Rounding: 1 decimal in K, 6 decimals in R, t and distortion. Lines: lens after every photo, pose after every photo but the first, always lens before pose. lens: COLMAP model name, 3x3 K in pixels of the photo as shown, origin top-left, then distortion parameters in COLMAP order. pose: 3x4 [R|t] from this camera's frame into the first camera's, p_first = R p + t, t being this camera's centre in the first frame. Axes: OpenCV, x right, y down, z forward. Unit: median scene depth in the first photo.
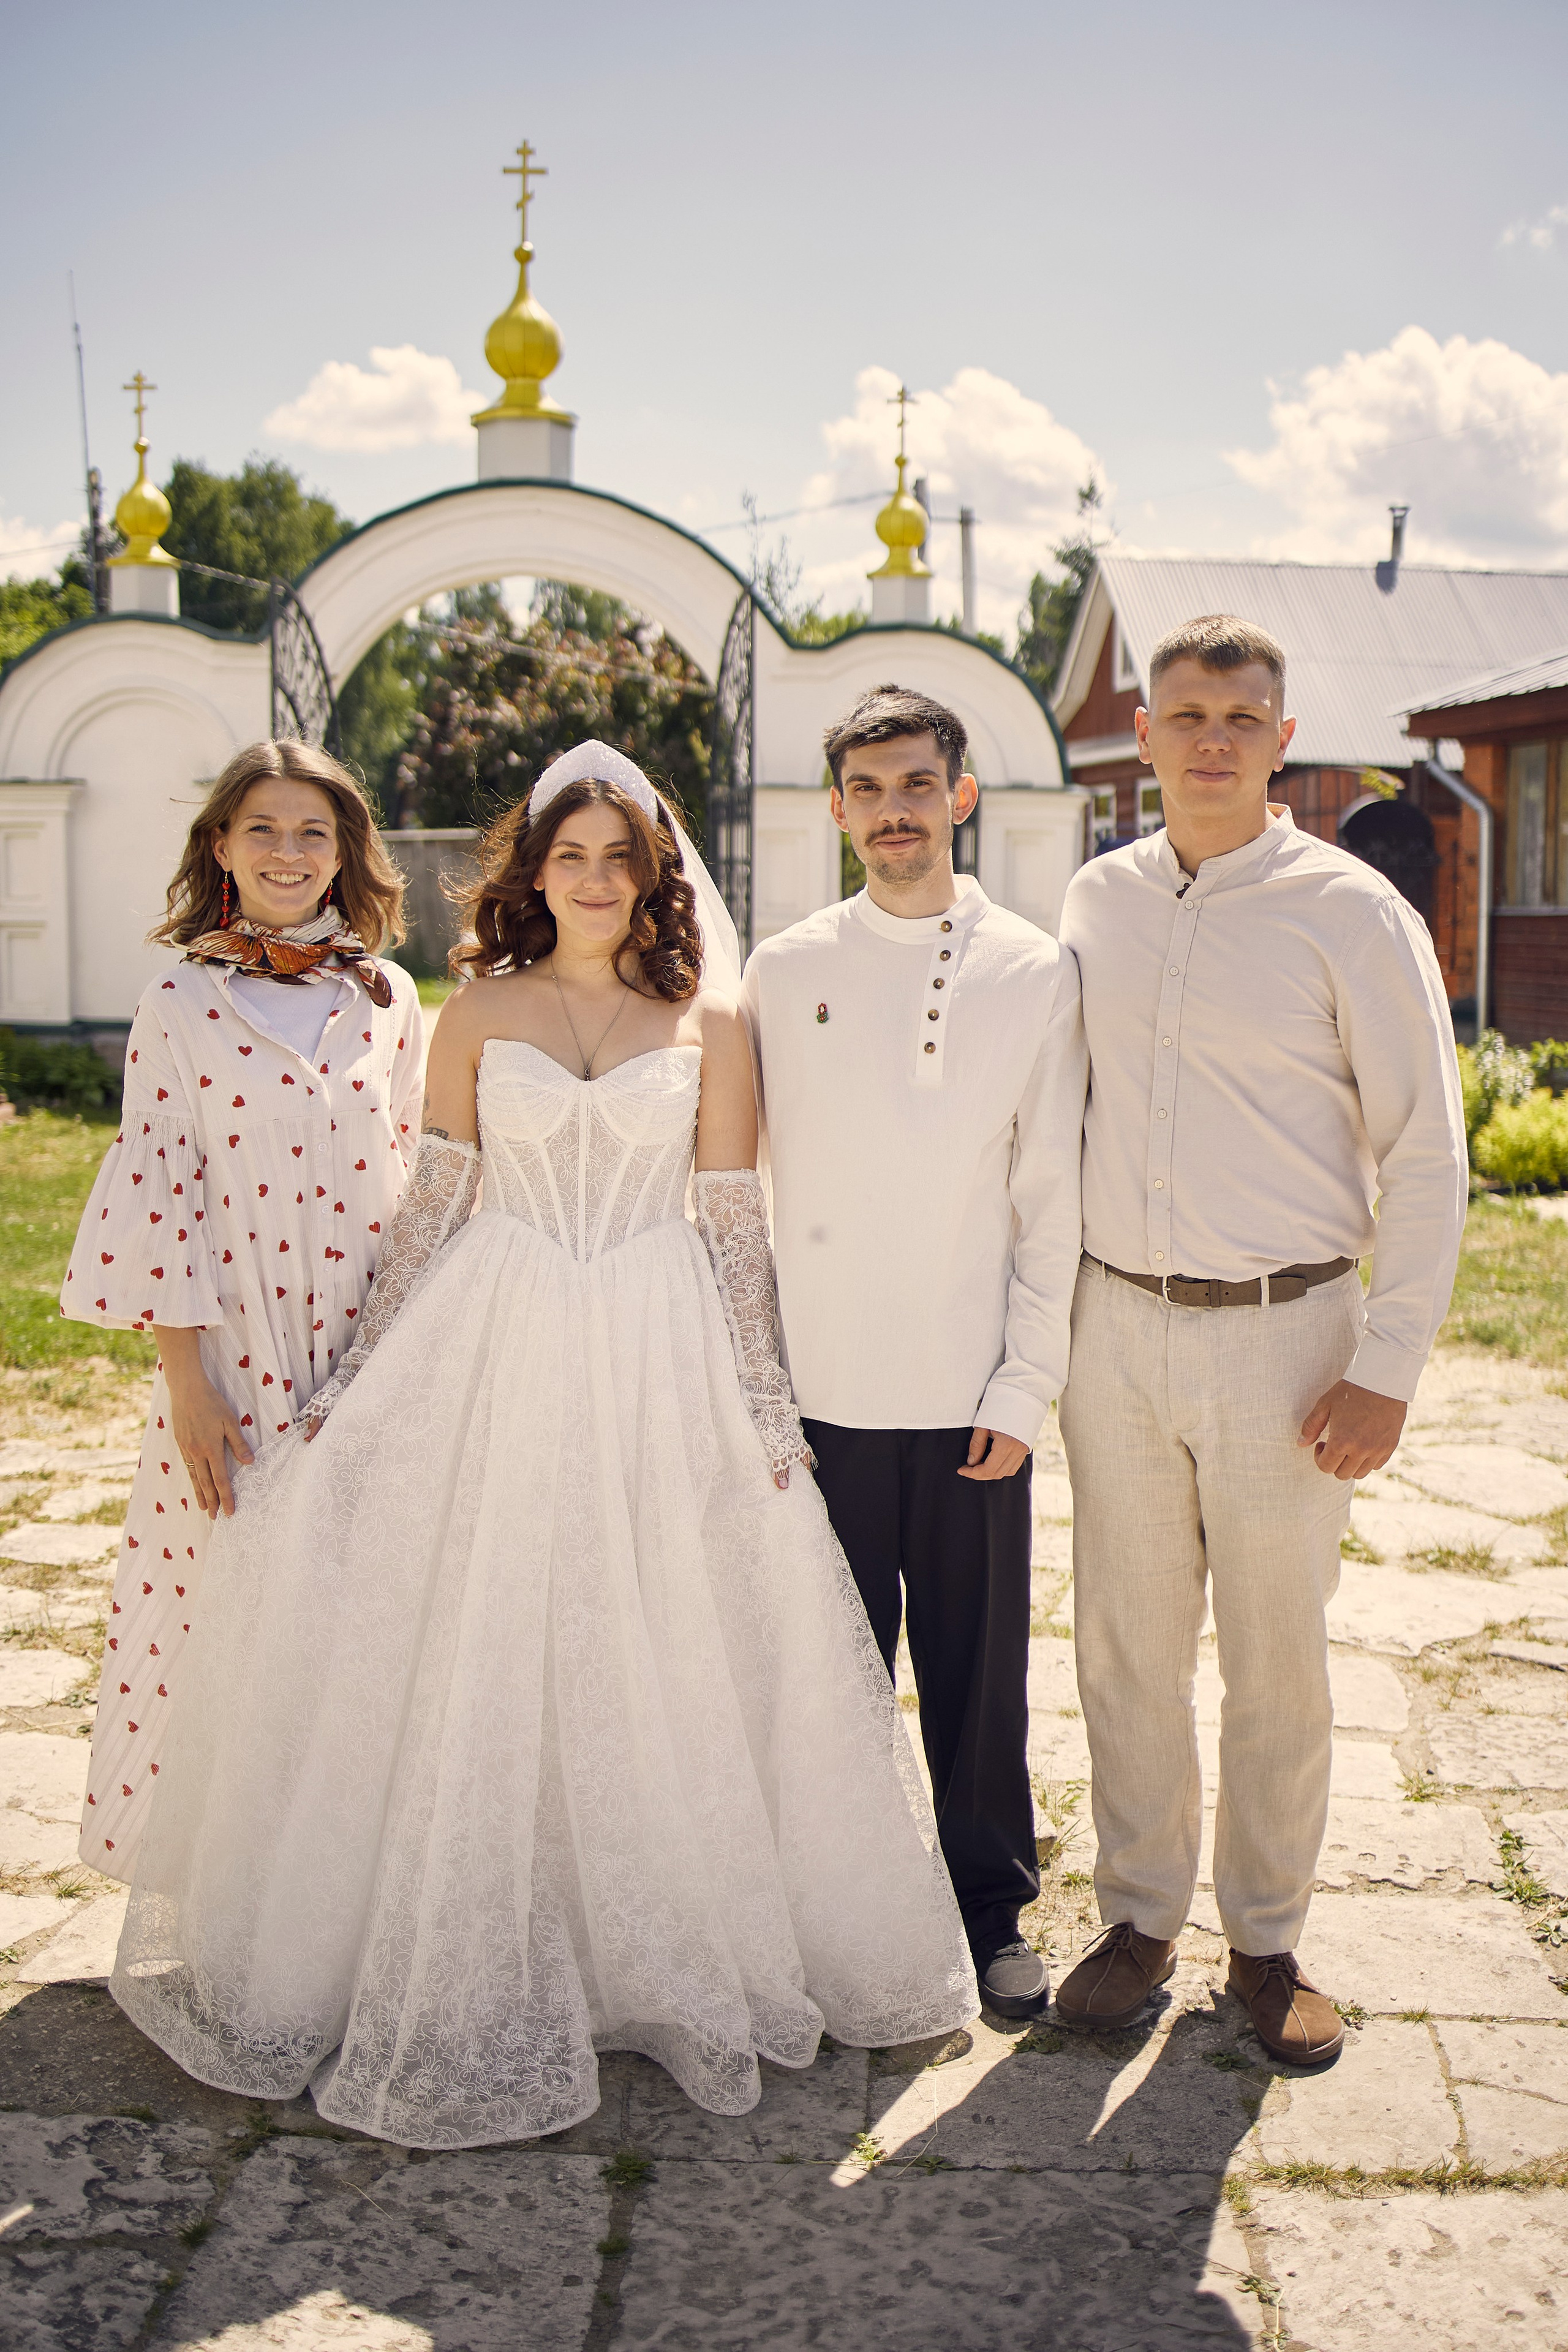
lens RADIAL K [[2483.3, 0, 792.9], [0, 2483.3, 1177.6], [0, 0, 1]] dist [-0.071413, 0.127396]
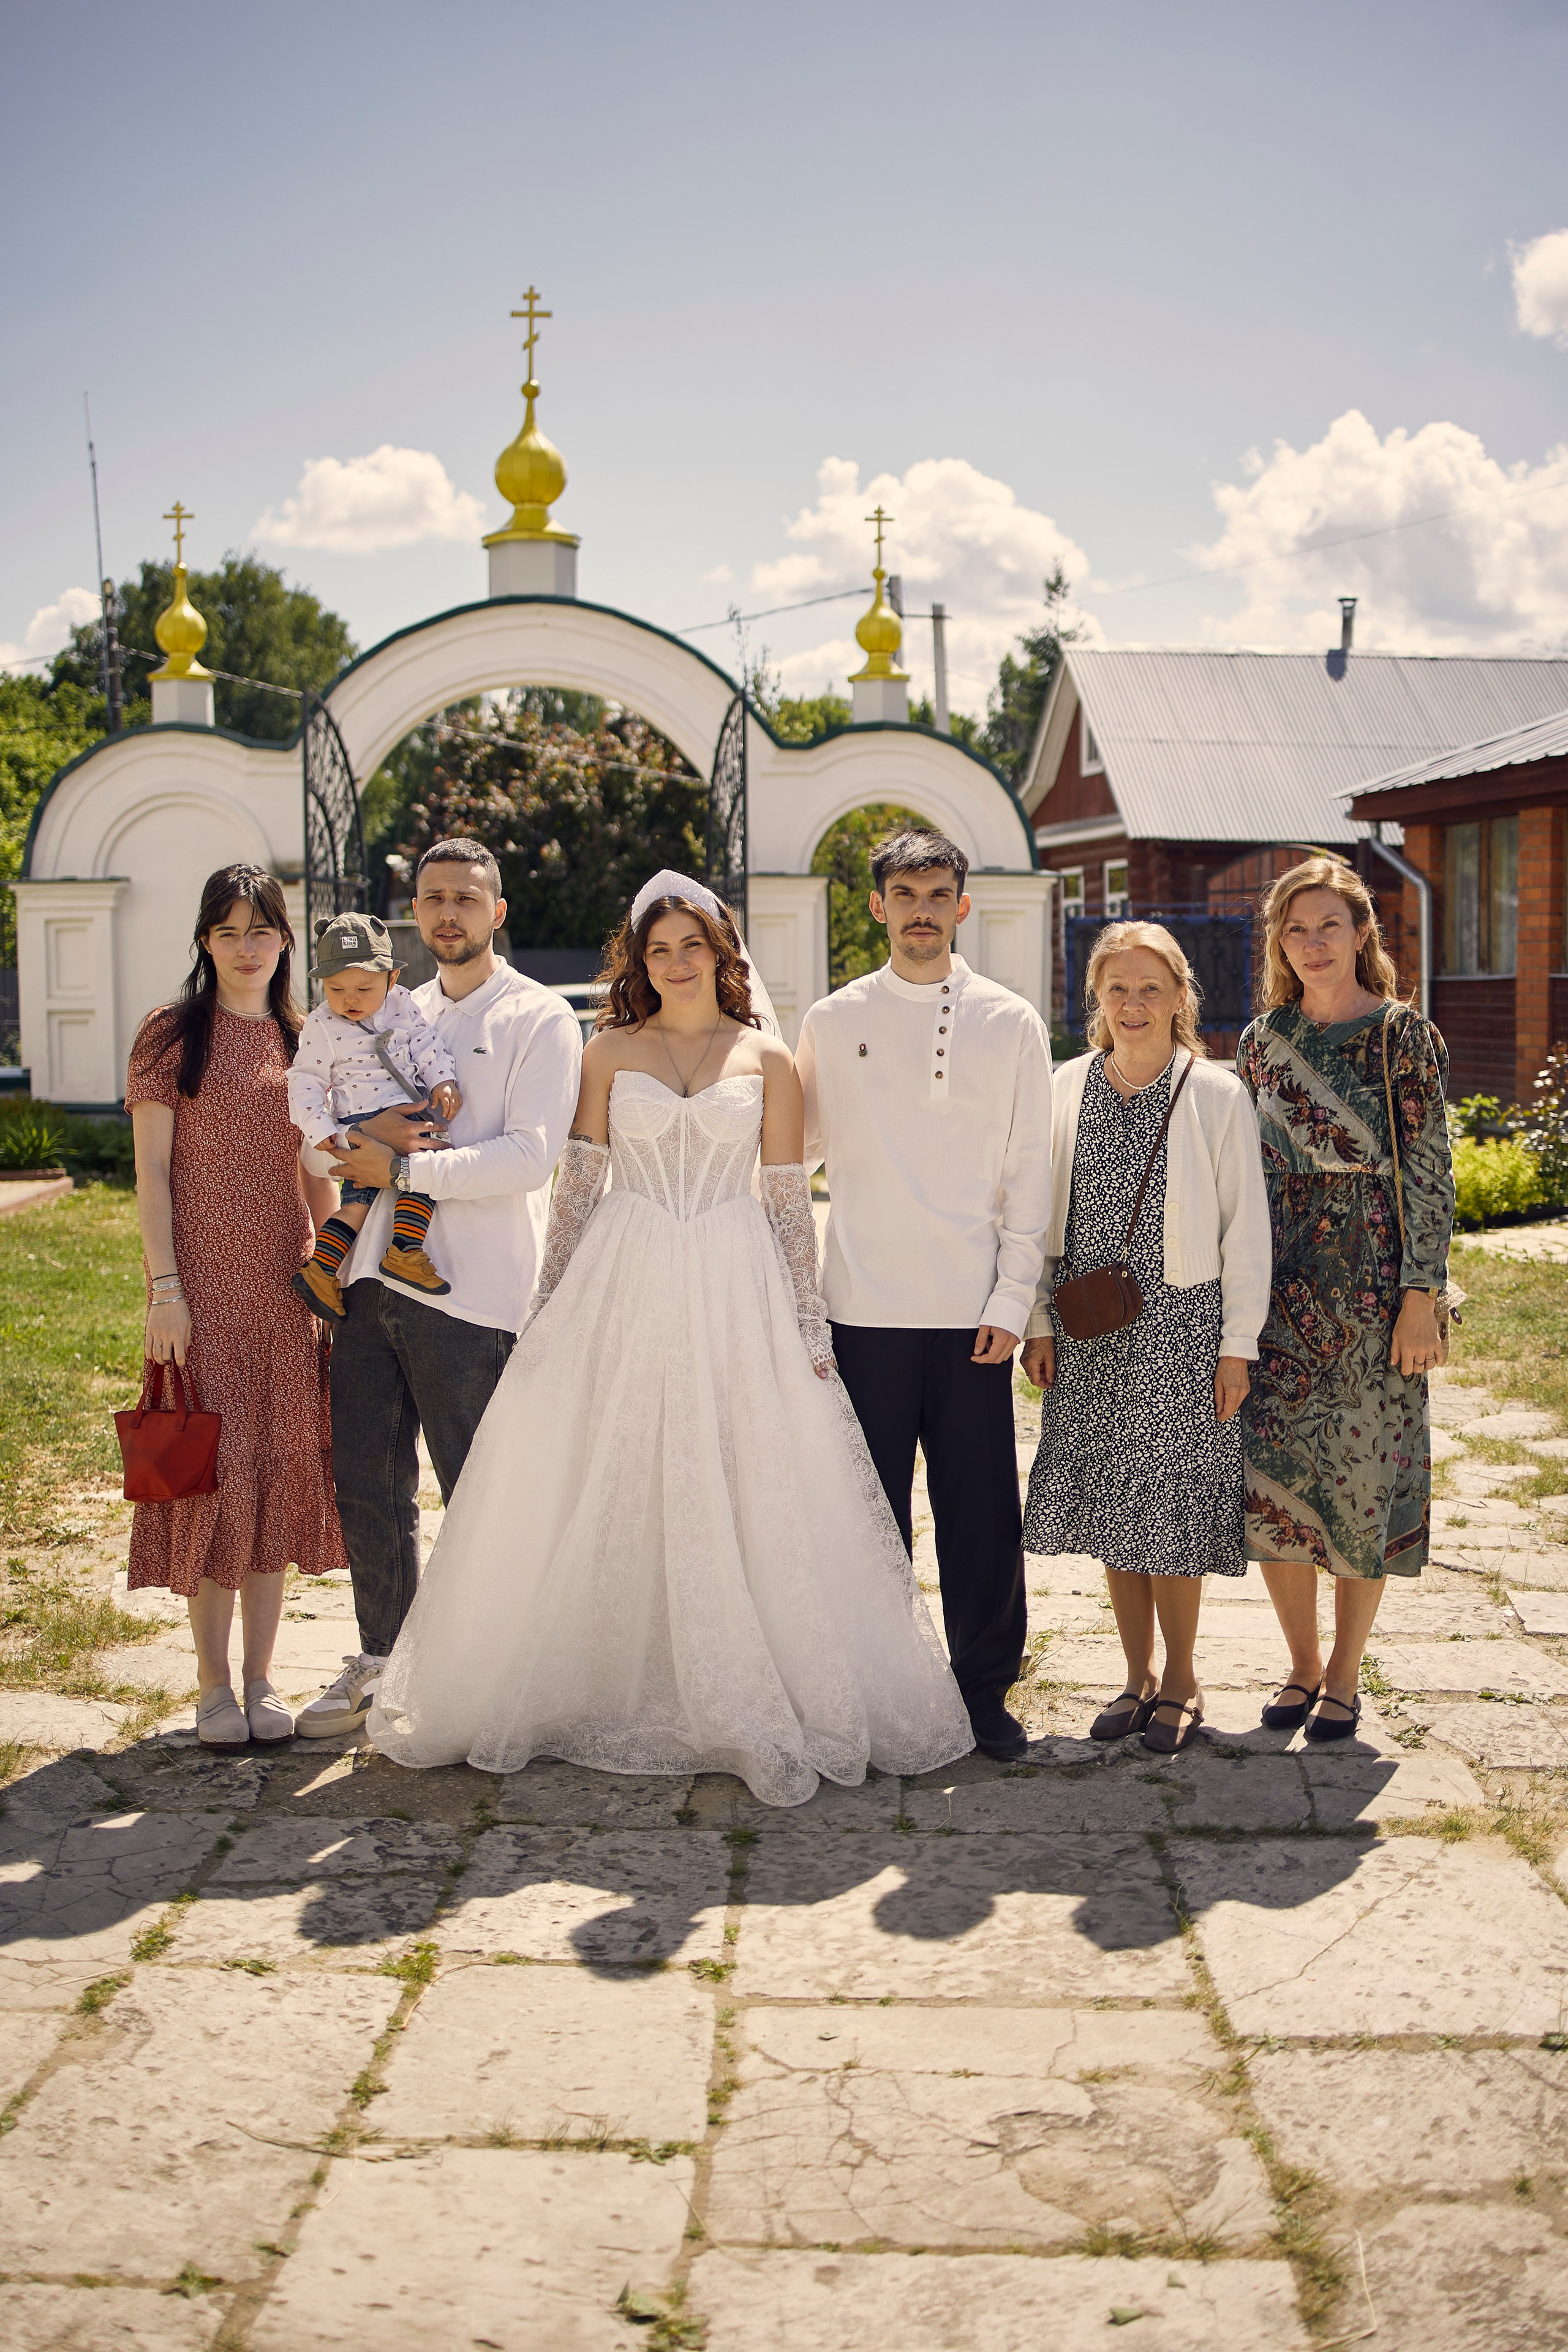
lens RADIAL K [[2478.6, 0, 784.0], [0, 2478.6, 1176.0], [0, 0, 1]] dist [-0.035197, -0.019172]
pose [[0.999858, -0.016328, 0.004229, -0.008730], [0.016457, 0.999333, -0.032590, 0.012236], [-0.003695, 0.032655, 0.999460, -0.102477]]
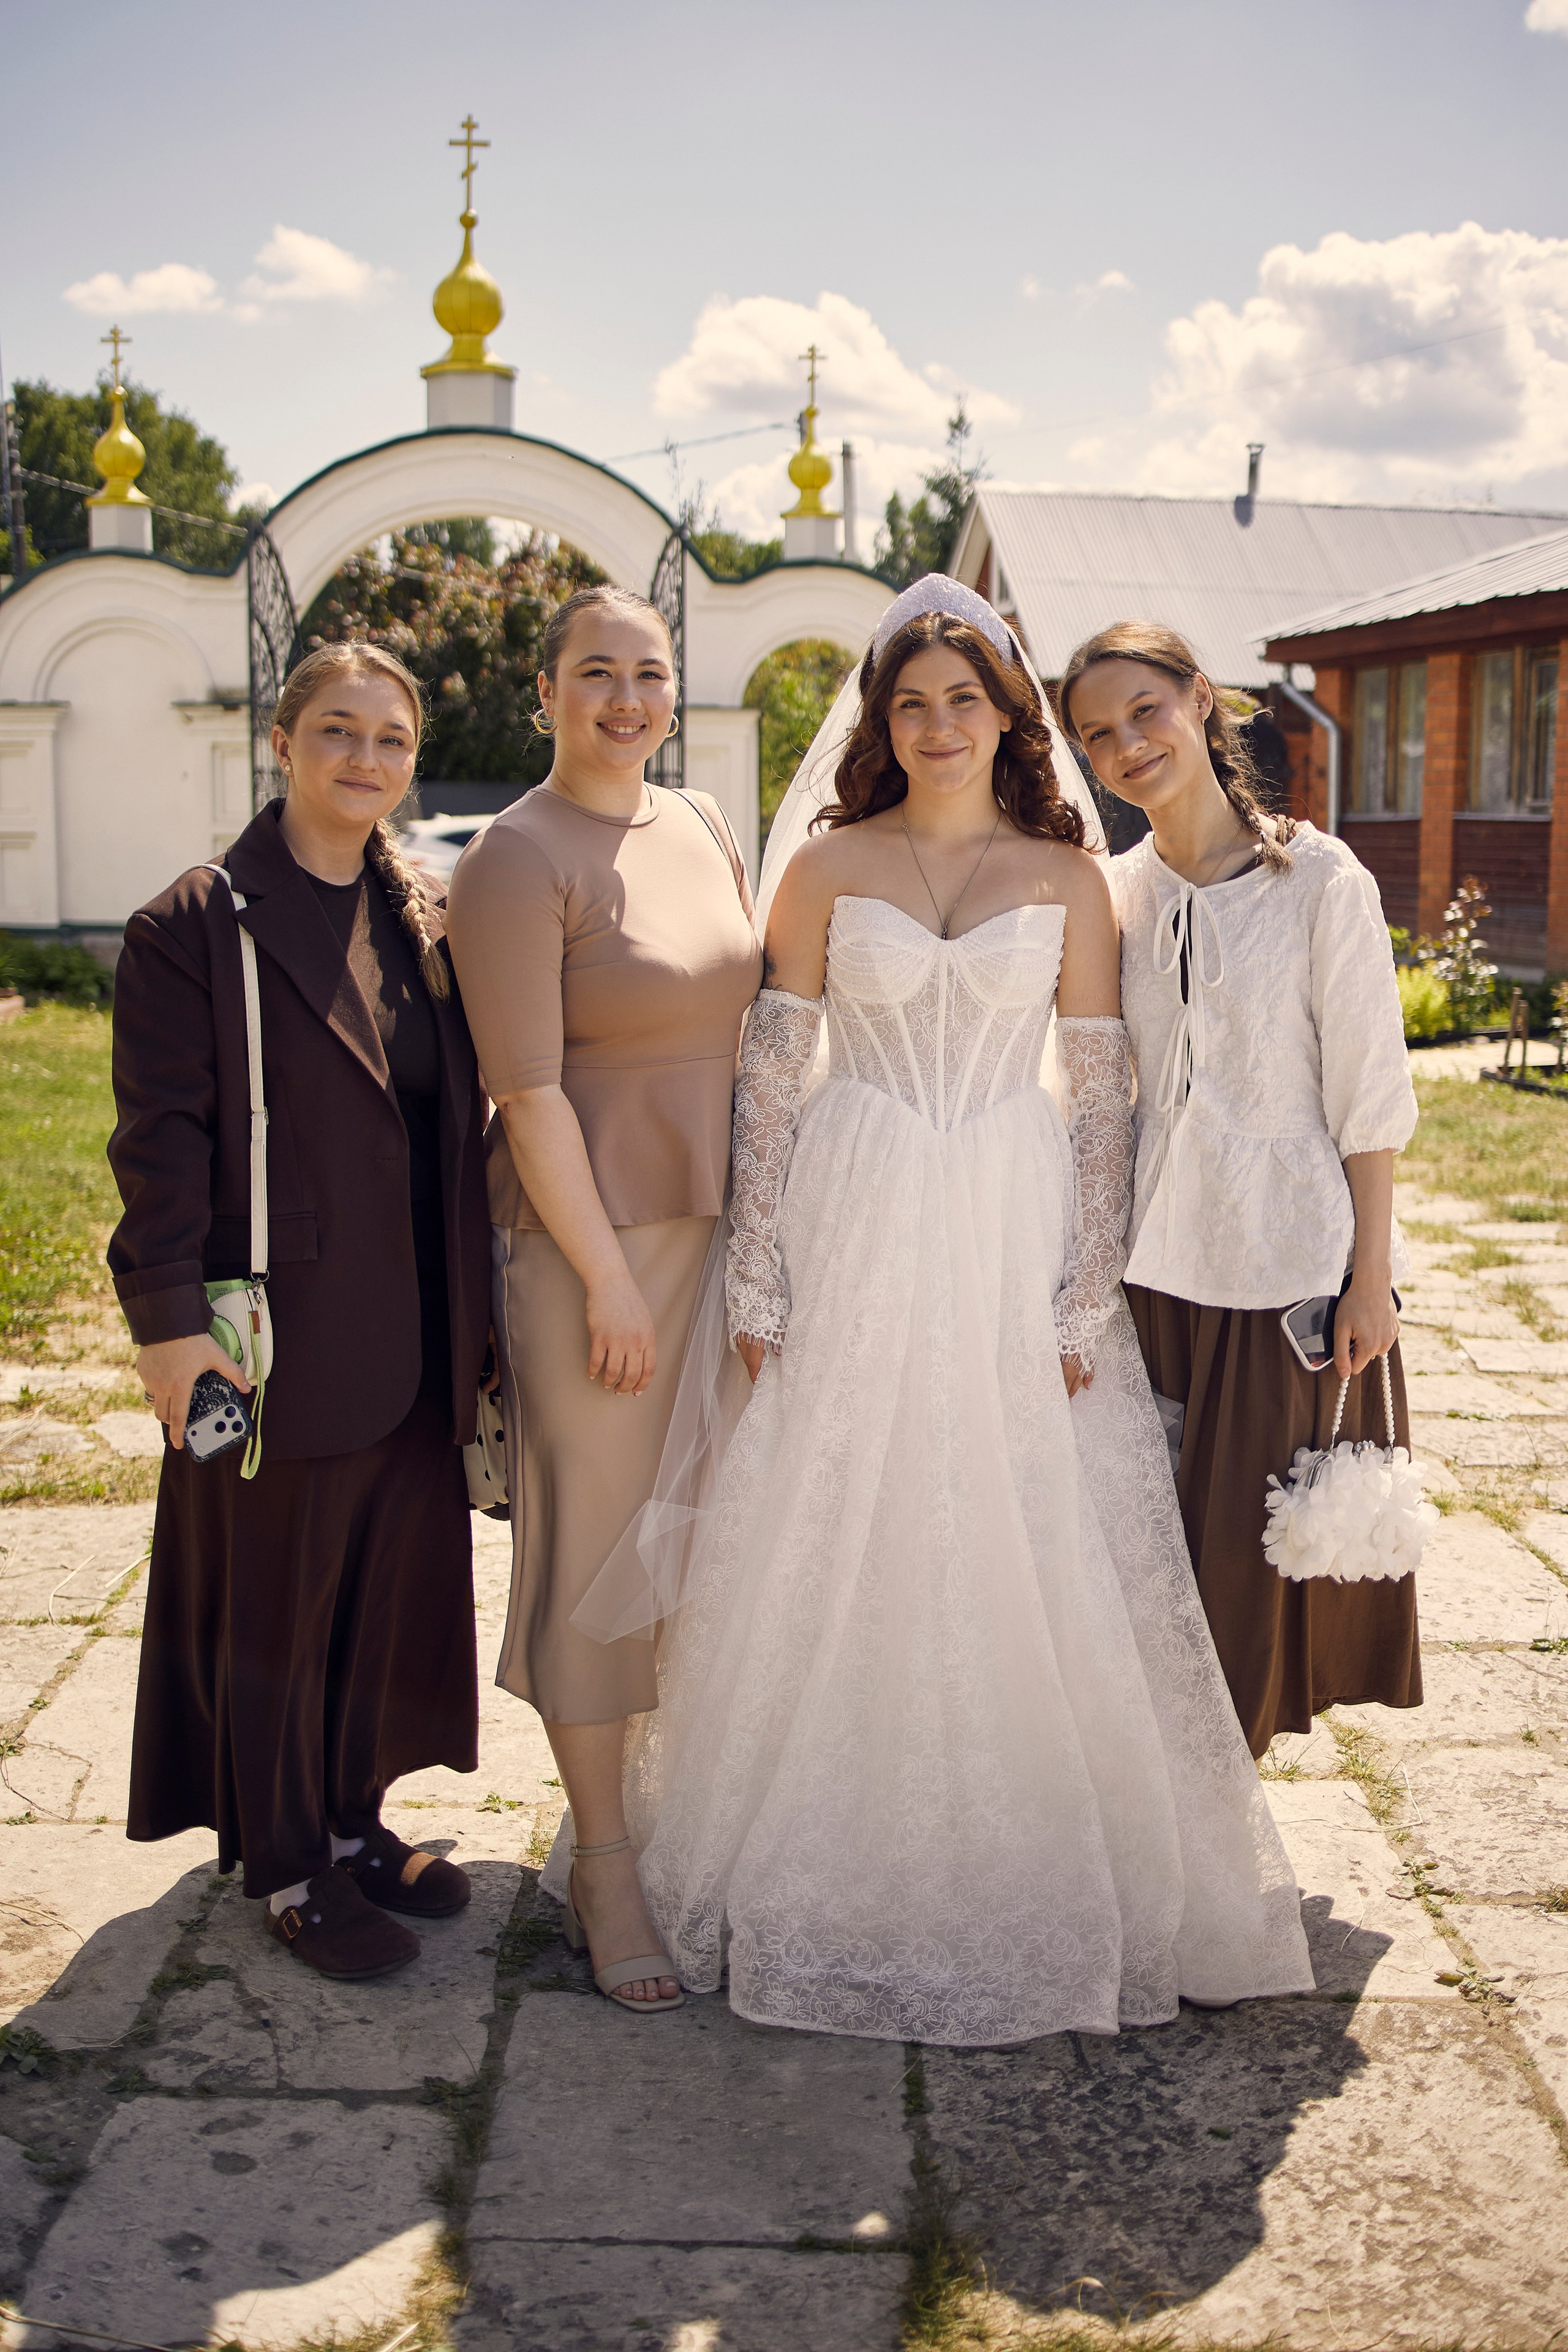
lens RADIAL K [[2480.7, 0, 790.8], [0, 2480.7, 1186.1], [0, 0, 1]] dist [-0.051587, -0.019327]
pose [[0.998401, -0.011753, 0.055290, -0.040075], [0.009809, 0.999329, 0.035295, 0.023001], [-0.055667, -0.034696, 0.997846, -0.150229]]
